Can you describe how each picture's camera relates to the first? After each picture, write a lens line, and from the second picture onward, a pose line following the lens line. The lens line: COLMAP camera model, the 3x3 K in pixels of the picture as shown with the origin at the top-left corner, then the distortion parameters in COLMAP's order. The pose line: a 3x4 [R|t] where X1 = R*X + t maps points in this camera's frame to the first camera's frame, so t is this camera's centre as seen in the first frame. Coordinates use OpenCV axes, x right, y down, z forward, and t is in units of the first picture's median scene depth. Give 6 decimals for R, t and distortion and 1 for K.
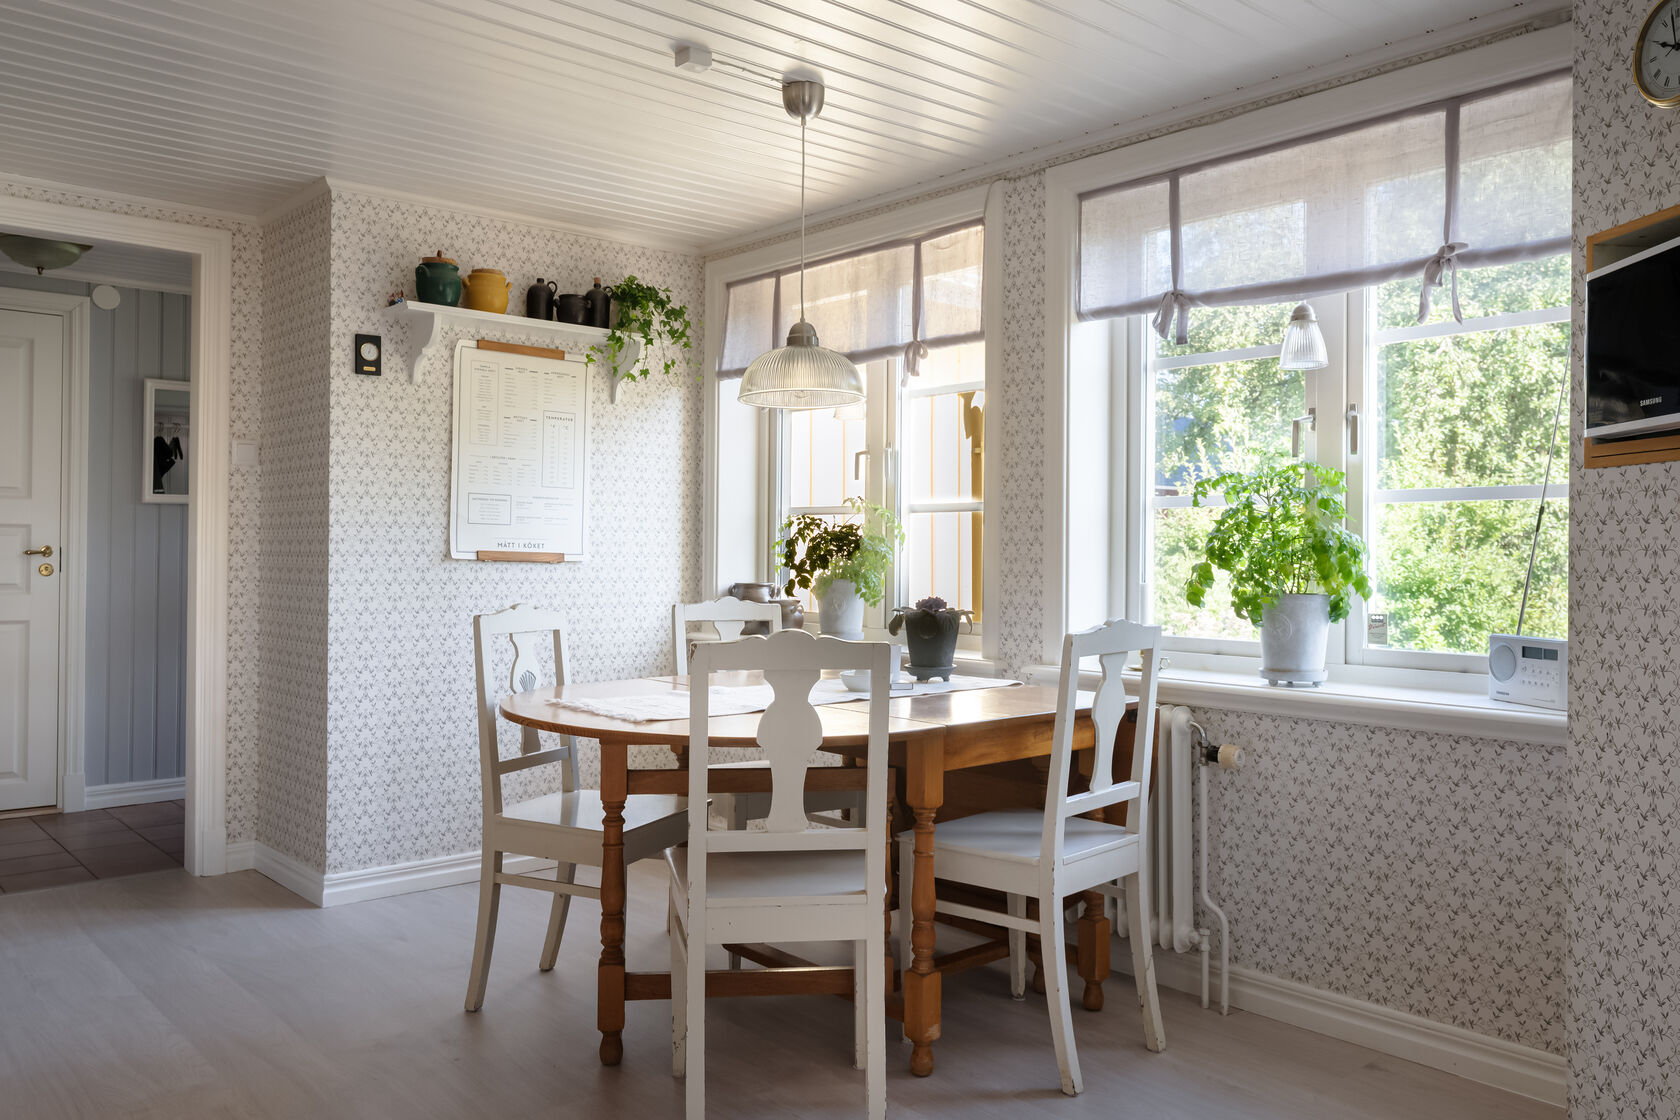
lens RADIAL K [[1301.6, 0, 843.1], [0, 1301.6, 554.9], [0, 0, 1]] dist [0.016075, 0.002369]
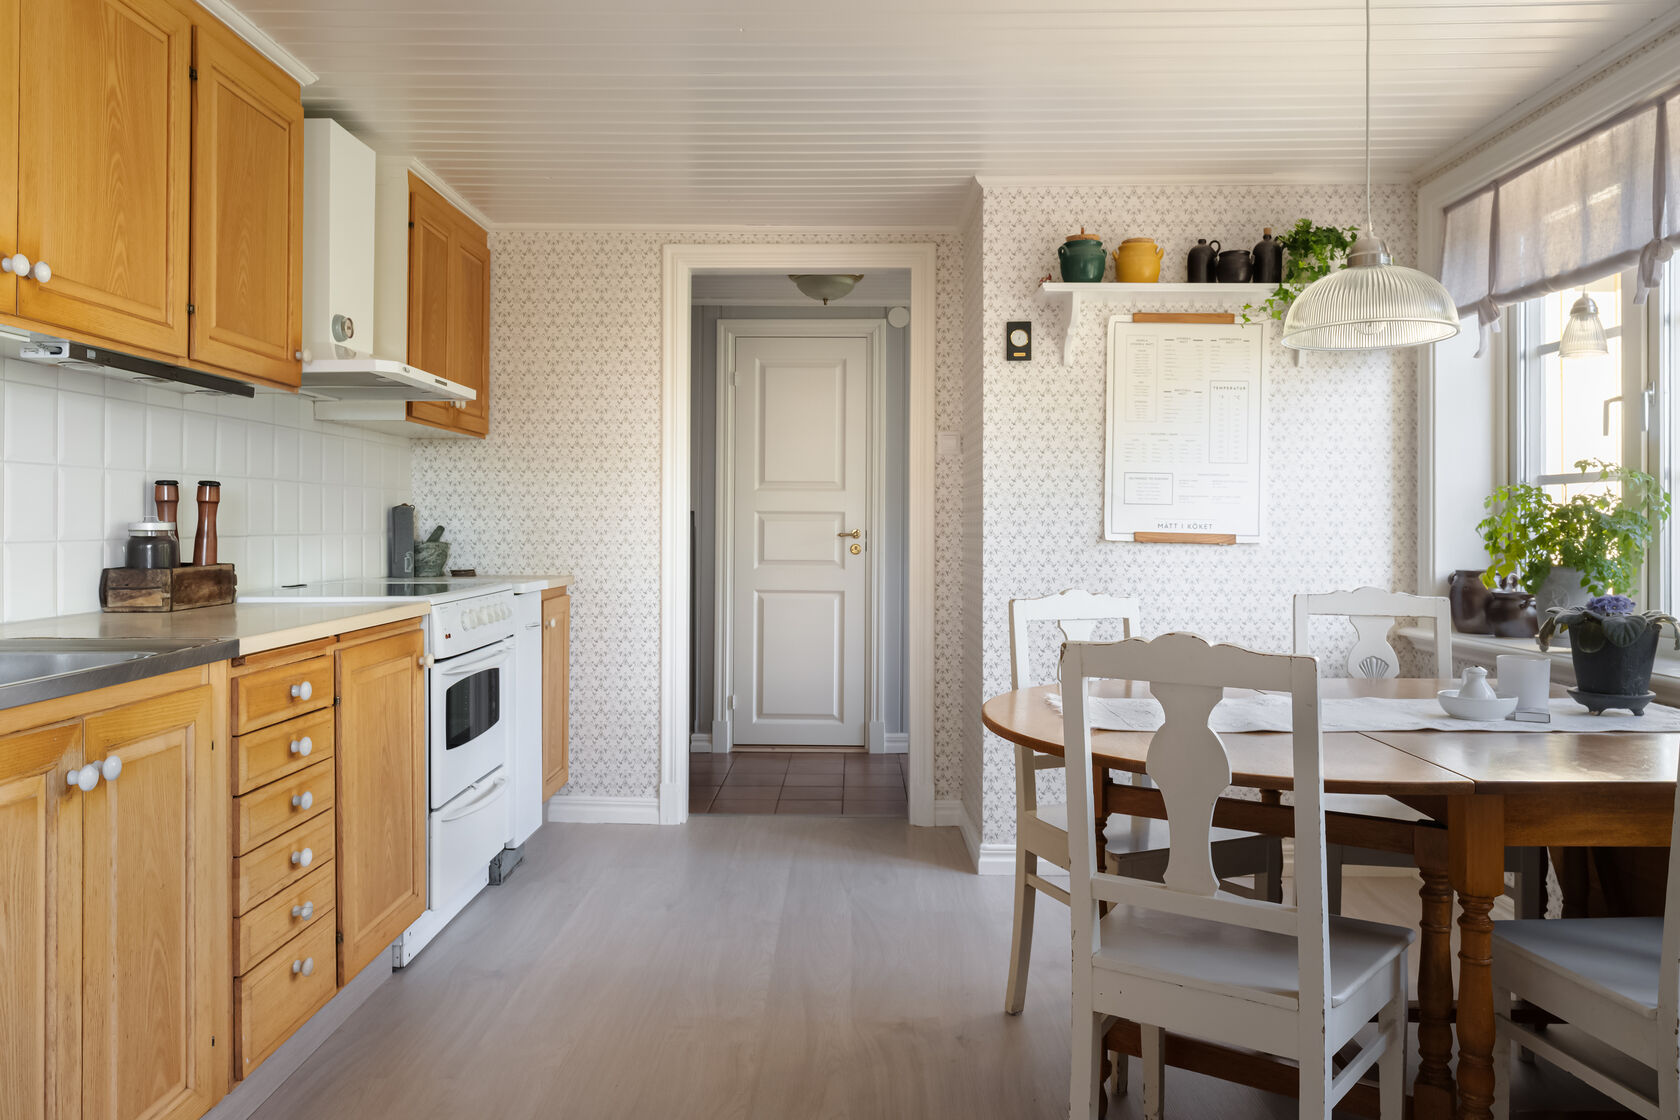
lens RADIAL K [[1233.6, 0, 821.9], [0, 1233.6, 521.6], [0, 0, 1]] dist [0.003252, 0.000056]
pose [[0.738672, -0.009848, -0.673993, 0.164261], [0.001771, 0.999918, -0.012669, 0.000285], [0.674063, 0.008165, 0.738629, 0.172302]]
